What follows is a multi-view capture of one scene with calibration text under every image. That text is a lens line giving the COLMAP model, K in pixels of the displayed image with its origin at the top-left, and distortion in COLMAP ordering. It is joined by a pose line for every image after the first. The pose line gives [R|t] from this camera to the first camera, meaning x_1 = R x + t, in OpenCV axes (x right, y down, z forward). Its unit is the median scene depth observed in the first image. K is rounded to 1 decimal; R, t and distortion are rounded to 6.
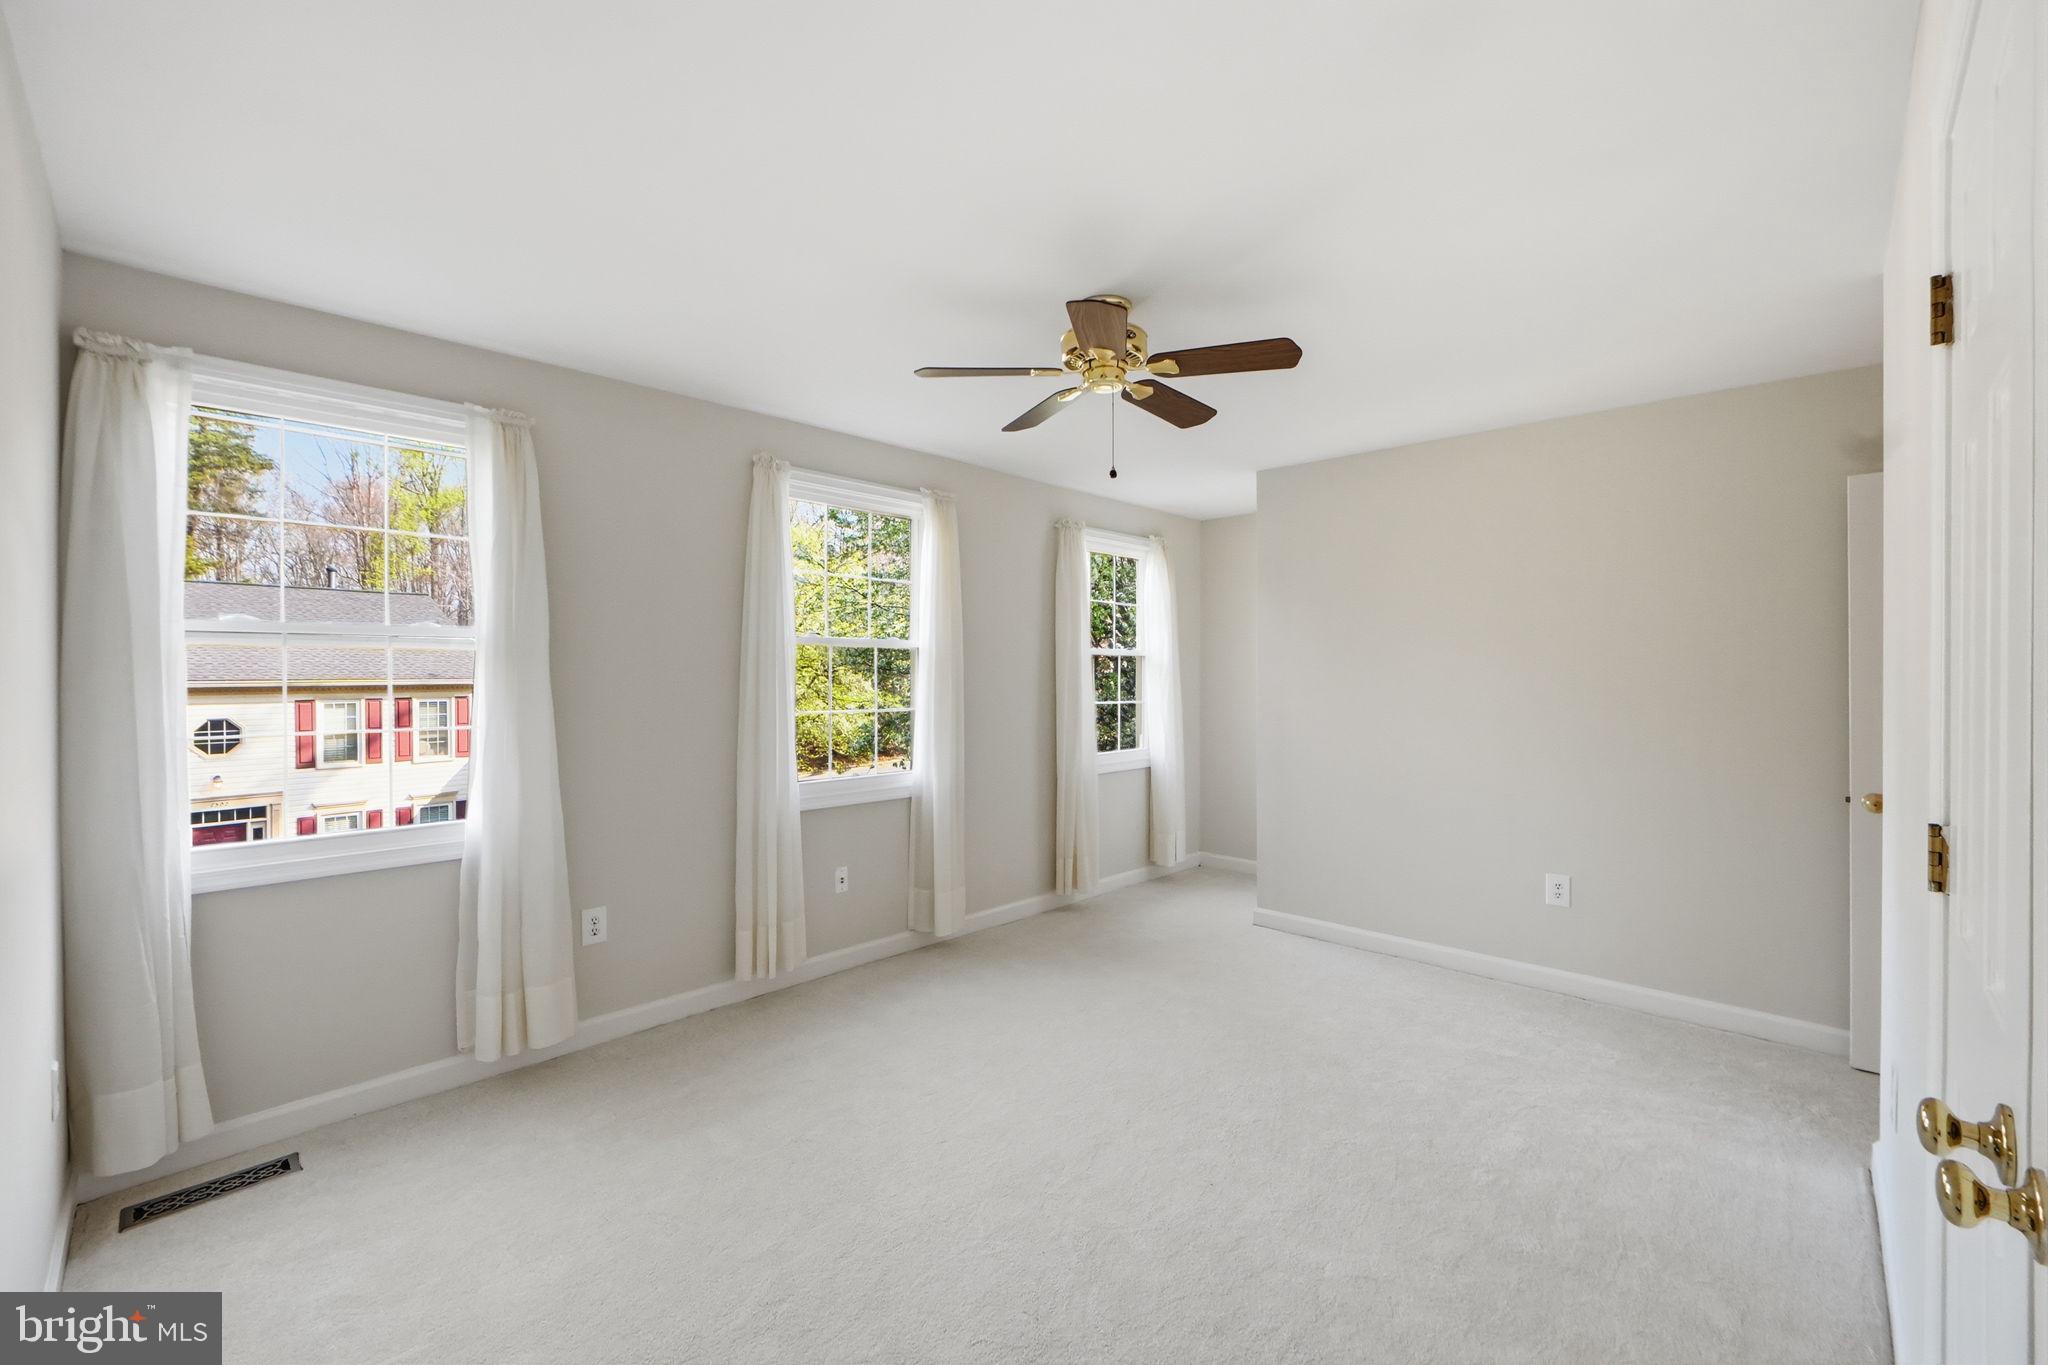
lens RADIAL K [[844.4, 0, 1025.9], [0, 844.4, 674.6], [0, 0, 1]] dist [-0.001931, -0.000060]
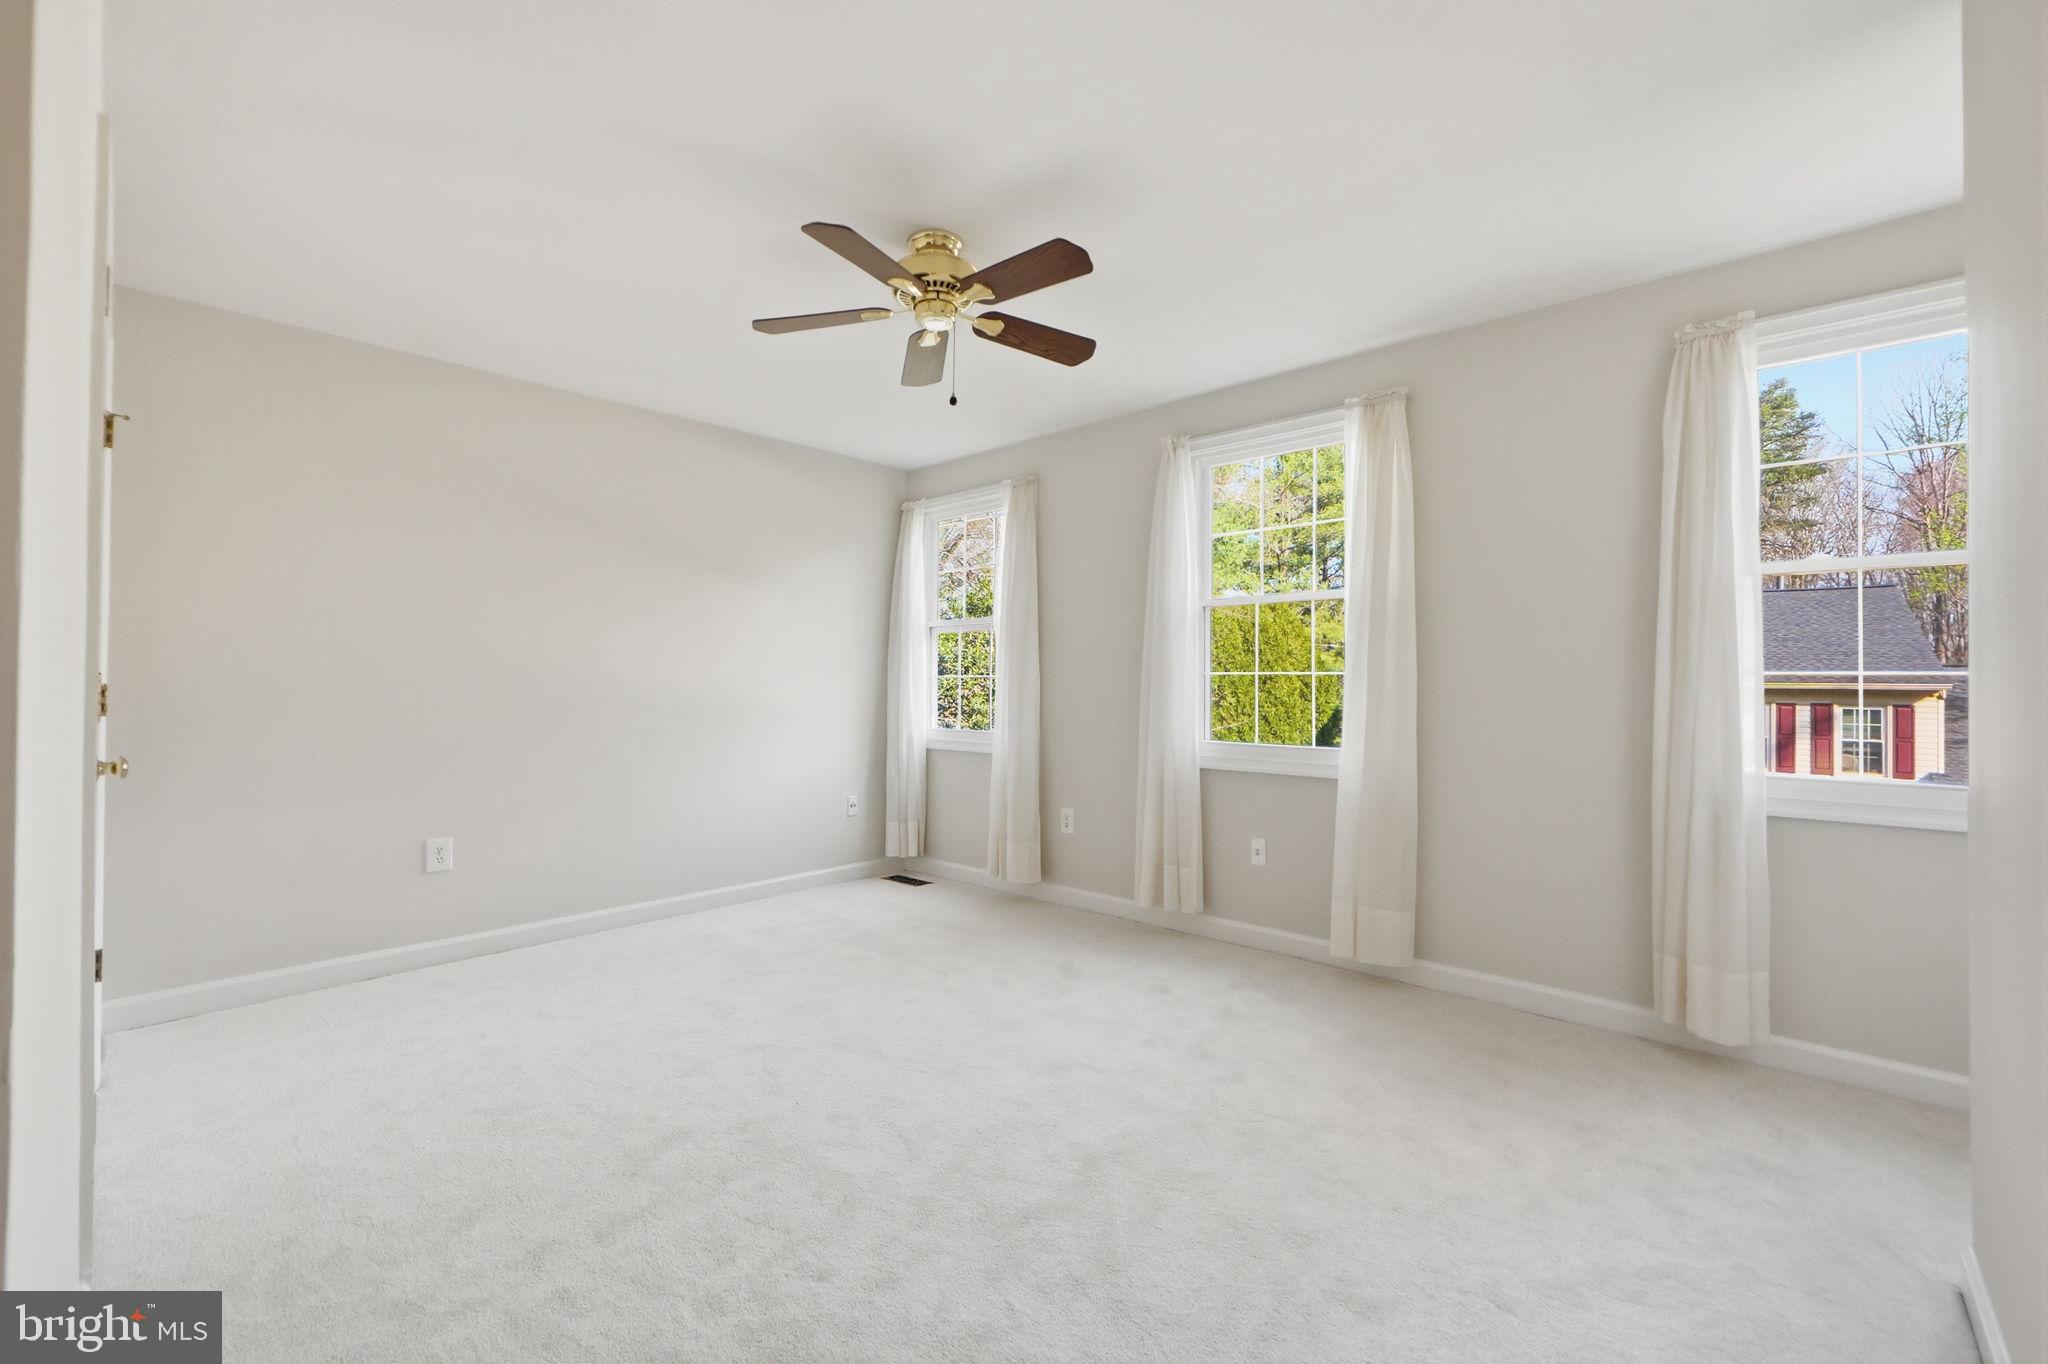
lens RADIAL K [[842.7, 0, 1024.2], [0, 842.7, 677.6], [0, 0, 1]] dist [-0.002443, -0.000315]
pose [[0.038024, -0.006818, -0.999254, 0.575093], [-0.003931, 0.999968, -0.006972, 0.045066], [0.999269, 0.004193, 0.037996, 0.564795]]
